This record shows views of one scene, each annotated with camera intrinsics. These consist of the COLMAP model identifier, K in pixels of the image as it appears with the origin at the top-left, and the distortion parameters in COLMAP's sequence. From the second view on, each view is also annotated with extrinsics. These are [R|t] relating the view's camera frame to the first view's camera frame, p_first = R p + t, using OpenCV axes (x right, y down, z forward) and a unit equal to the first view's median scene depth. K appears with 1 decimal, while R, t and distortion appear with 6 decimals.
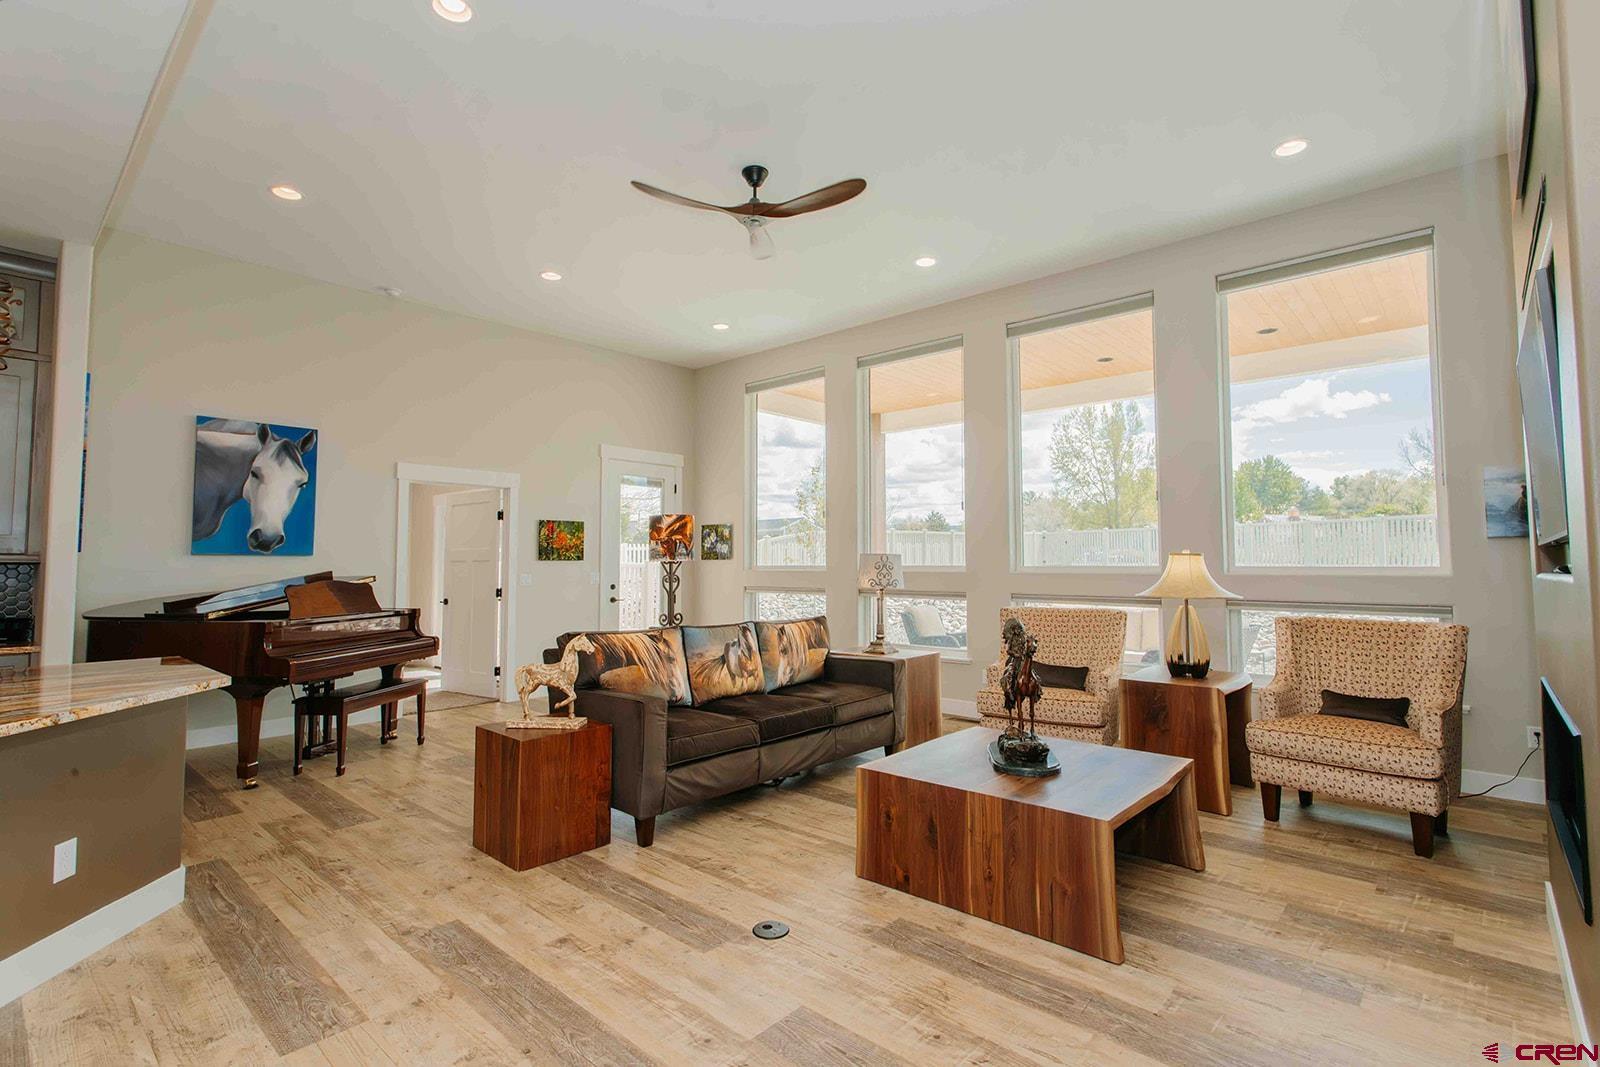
lens RADIAL K [[764.6, 0, 802.0], [0, 764.6, 524.7], [0, 0, 1]] dist [-0.000290, 0.000599]
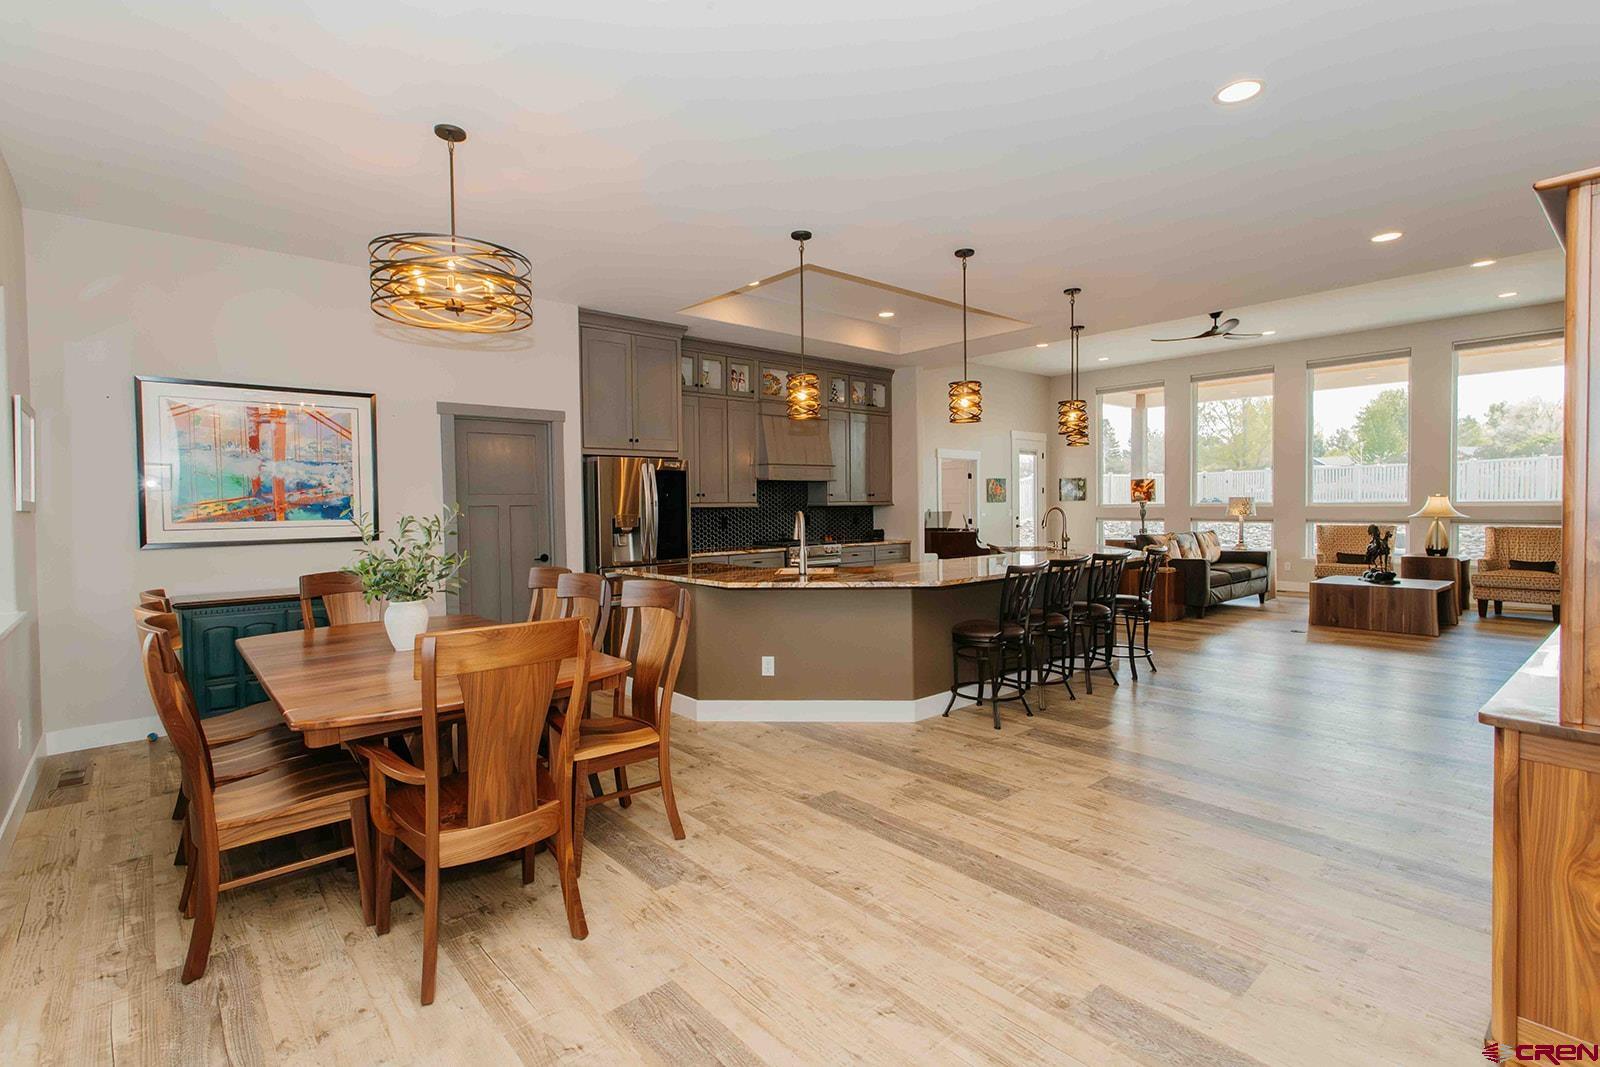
lens RADIAL K [[764.6, 0, 802.0], [0, 764.6, 524.7], [0, 0, 1]] dist [-0.000290, 0.000599]
pose [[0.992781, -0.007980, -0.119679, -0.968192], [0.017309, 0.996872, 0.077115, -0.073156], [0.118689, -0.078630, 0.989813, -1.264696]]
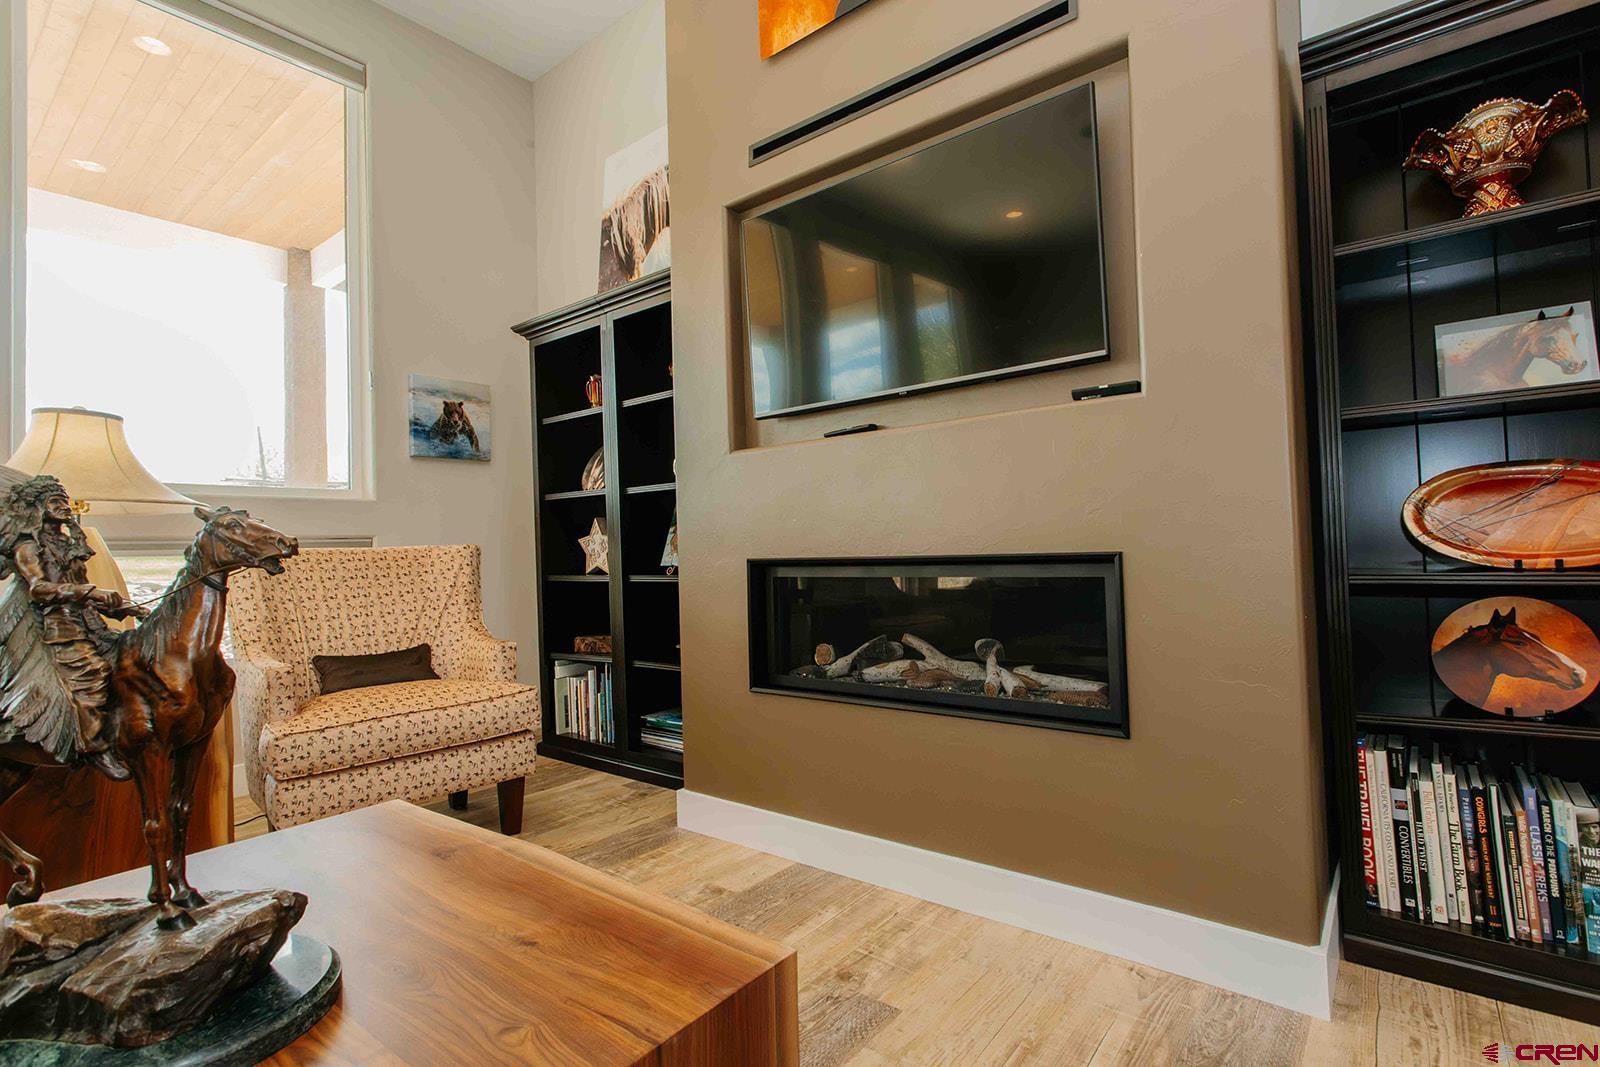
lens RADIAL K [[764.6, 0, 802.0], [0, 764.6, 524.7], [0, 0, 1]] dist [-0.000290, 0.000599]
pose [[-0.057608, 0.036077, 0.997687, 0.017816], [-0.016801, 0.999170, -0.037101, 0.119100], [-0.998198, -0.018900, -0.056954, 0.612848]]
